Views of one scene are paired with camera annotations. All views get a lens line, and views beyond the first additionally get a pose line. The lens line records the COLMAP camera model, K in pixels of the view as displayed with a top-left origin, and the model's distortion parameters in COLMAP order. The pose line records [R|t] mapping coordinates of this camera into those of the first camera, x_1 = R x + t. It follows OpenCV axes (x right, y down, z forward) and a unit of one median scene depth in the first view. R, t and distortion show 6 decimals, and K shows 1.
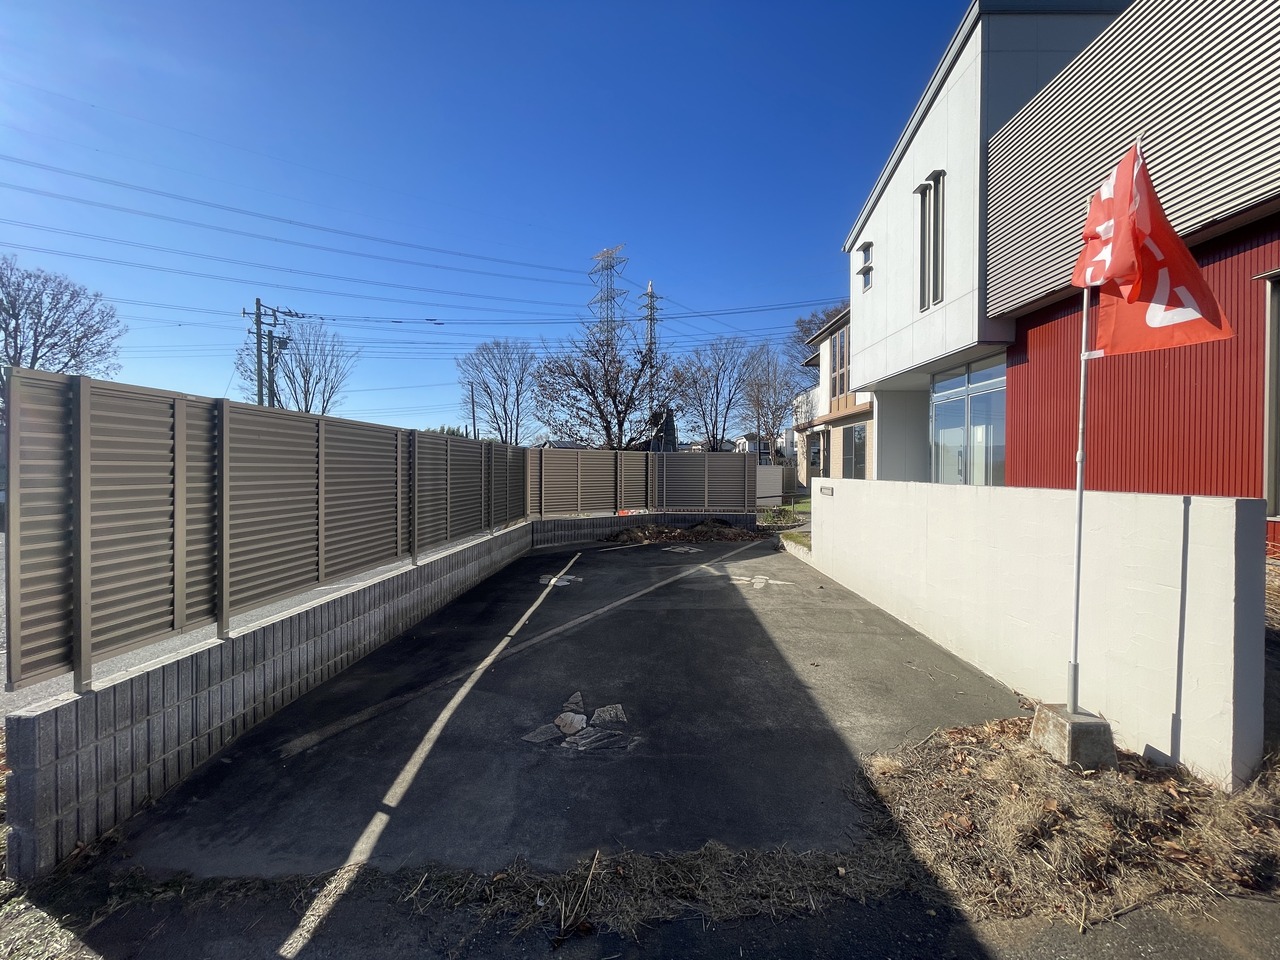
lens RADIAL K [[518.1, 0, 637.5], [0, 518.1, 474.1], [0, 0, 1]] dist [-0.003124, 0.000618]
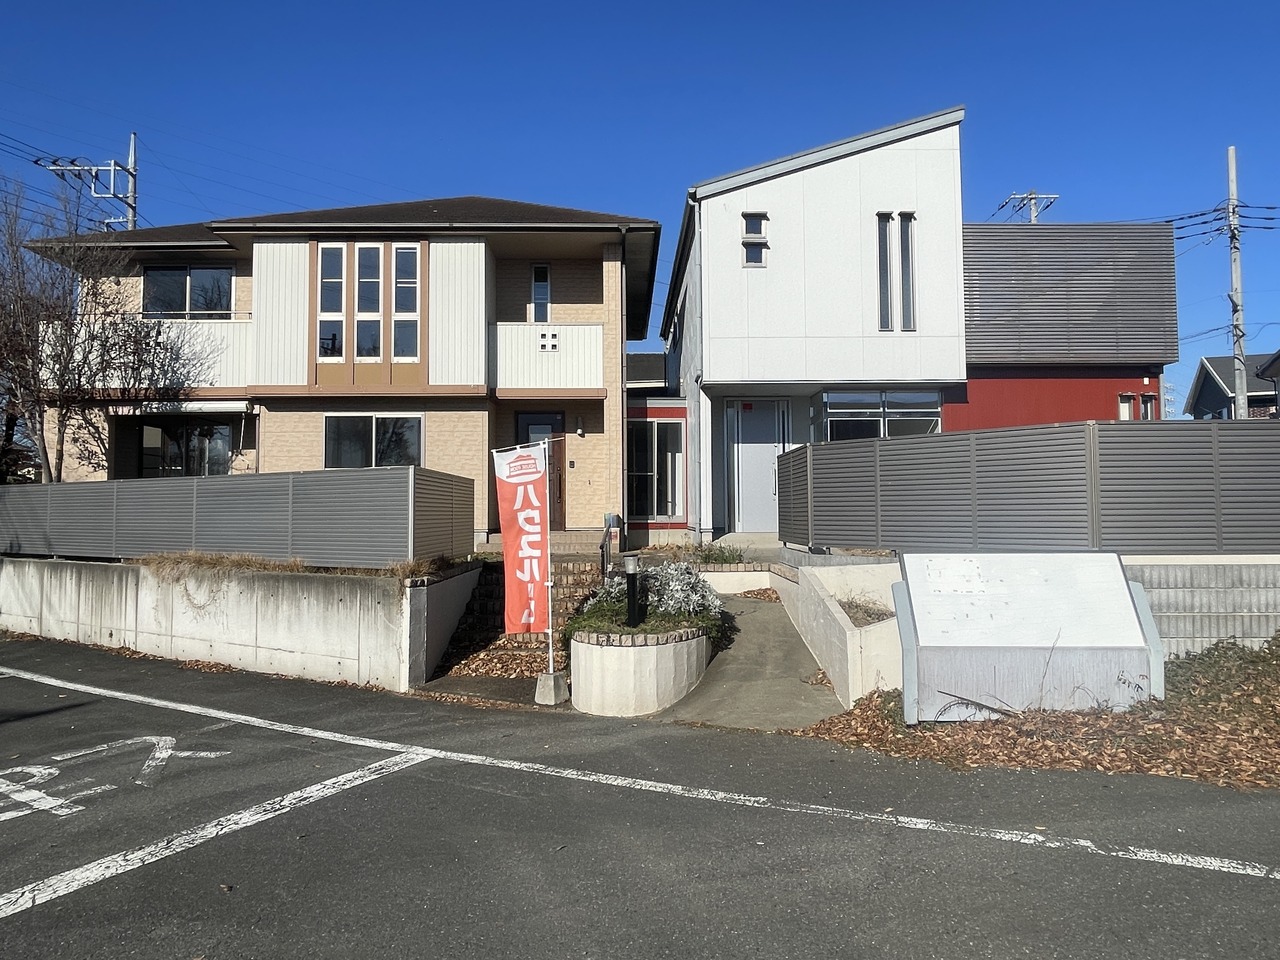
lens RADIAL K [[839.3, 0, 632.6], [0, 839.3, 470.9], [0, 0, 1]] dist [0.011823, -0.006983]
pose [[-0.024411, 0.040950, 0.998863, -0.521925], [0.014685, 0.999068, -0.040600, 0.011500], [-0.999594, 0.013677, -0.024989, 0.730460]]
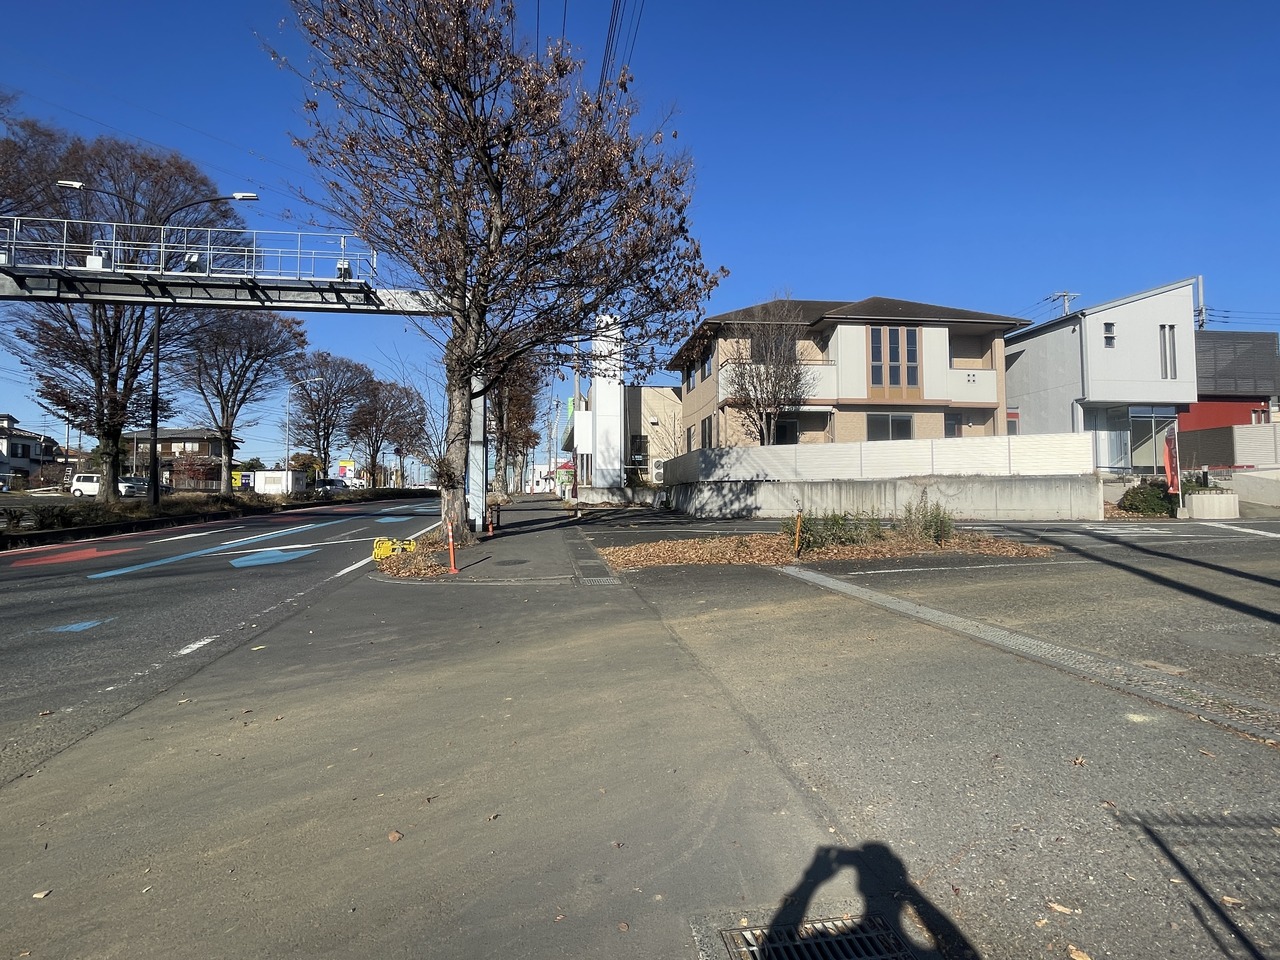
lens RADIAL K [[671.5, 0, 635.8], [0, 671.5, 481.0], [0, 0, 1]] dist [-0.000283, 0.000370]
pose [[-0.149536, 0.016286, 0.988622, -0.949500], [0.014106, 0.999798, -0.014336, 0.066865], [-0.988656, 0.011801, -0.149735, 1.762220]]
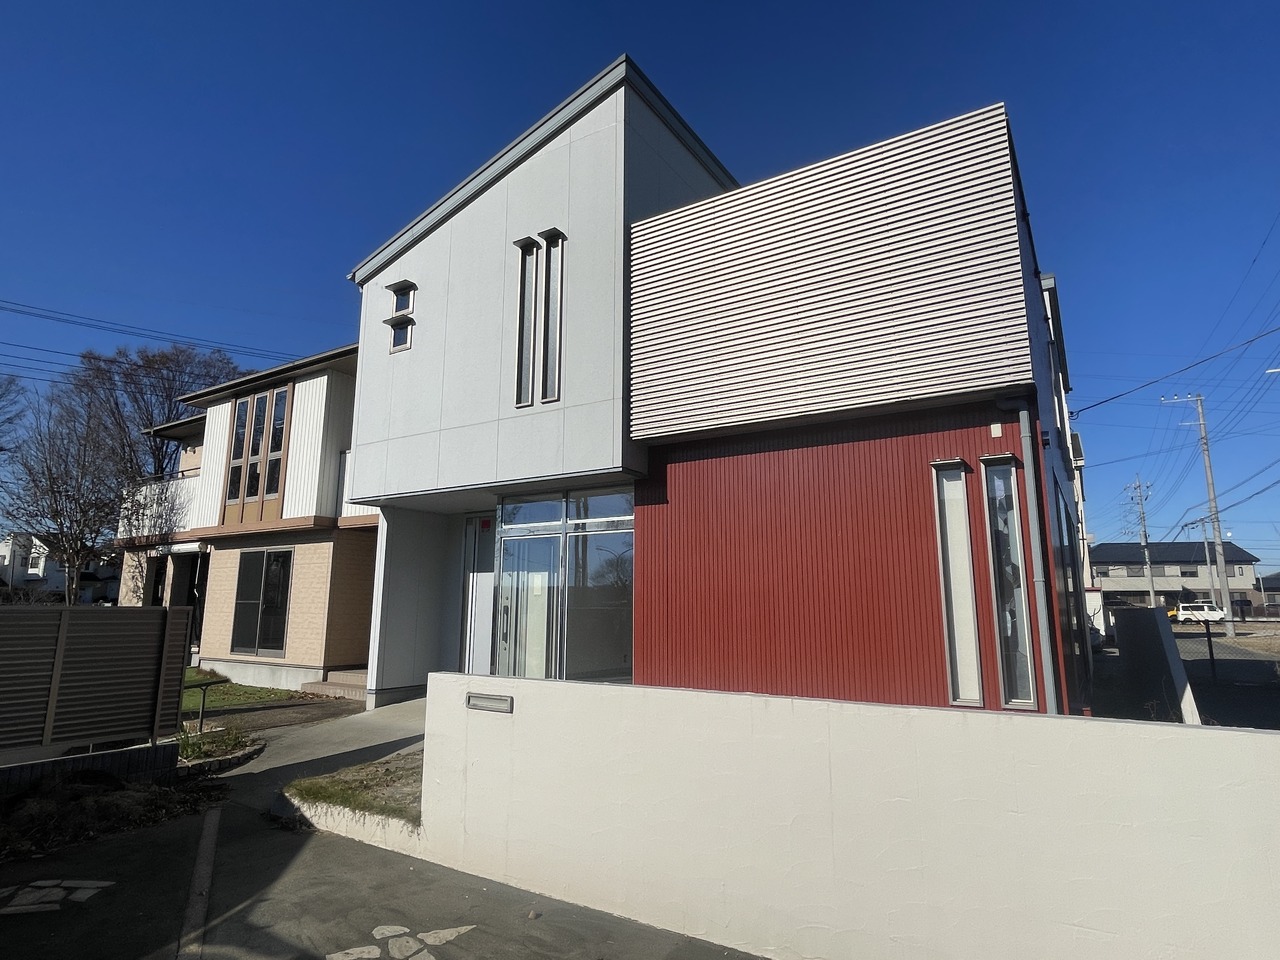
lens RADIAL K [[713.0, 0, 644.1], [0, 713.0, 481.7], [0, 0, 1]] dist [-0.000267, -0.002054]
pose [[0.517988, 0.142379, 0.843456, -0.073902], [0.009073, 0.985080, -0.171857, -0.023637], [-0.855340, 0.096672, 0.508967, 0.179924]]
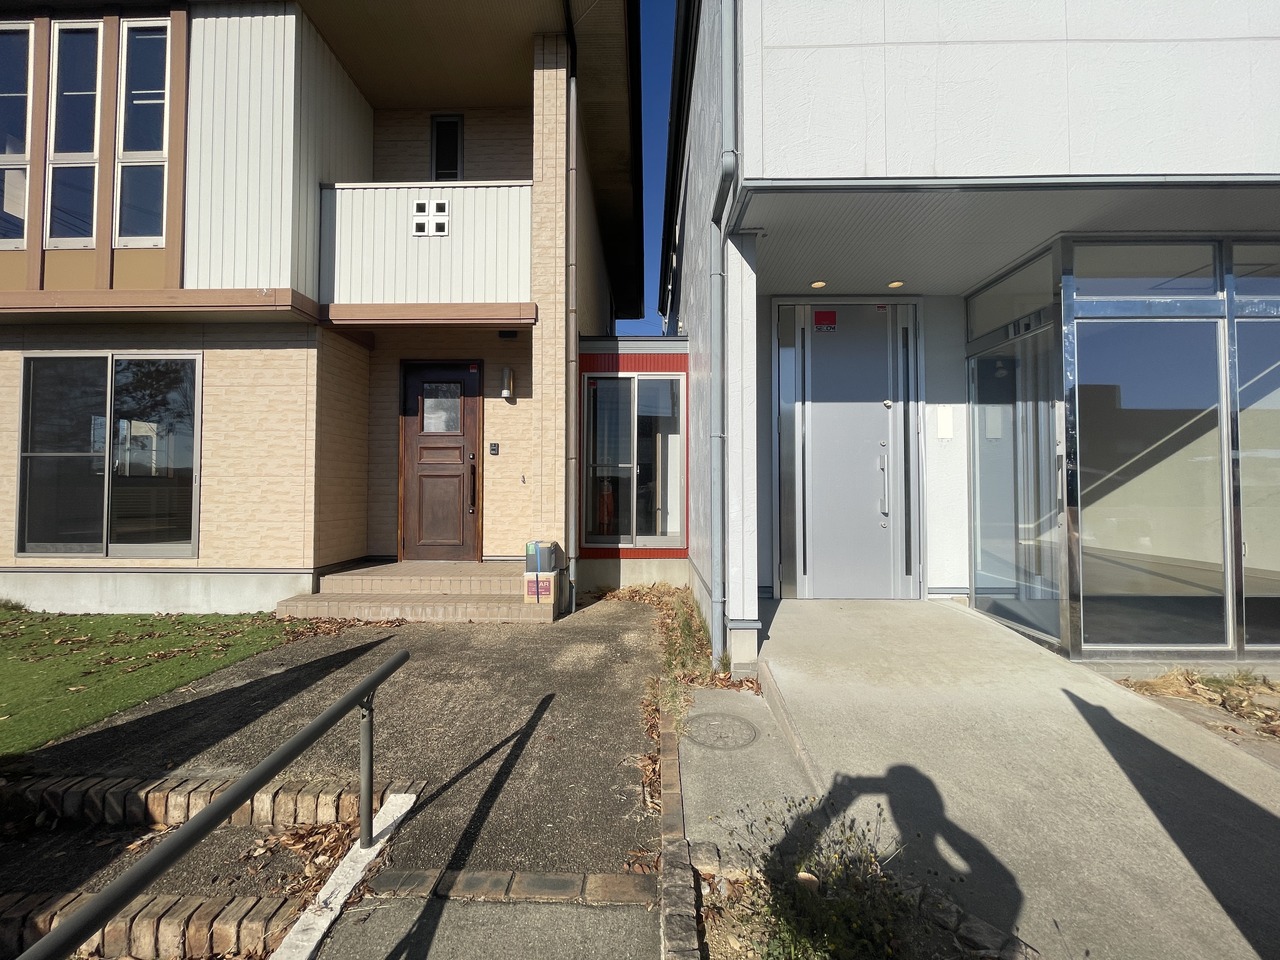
lens RADIAL K [[518.1, 0, 637.1], [0, 518.1, 471.5], [0, 0, 1]] dist [-0.003124, 0.000618]
pose [[0.003503, 0.019869, 0.999796, 0.105271], [0.007453, 0.999774, -0.019895, -0.013786], [-0.999966, 0.007521, 0.003354, 0.675403]]
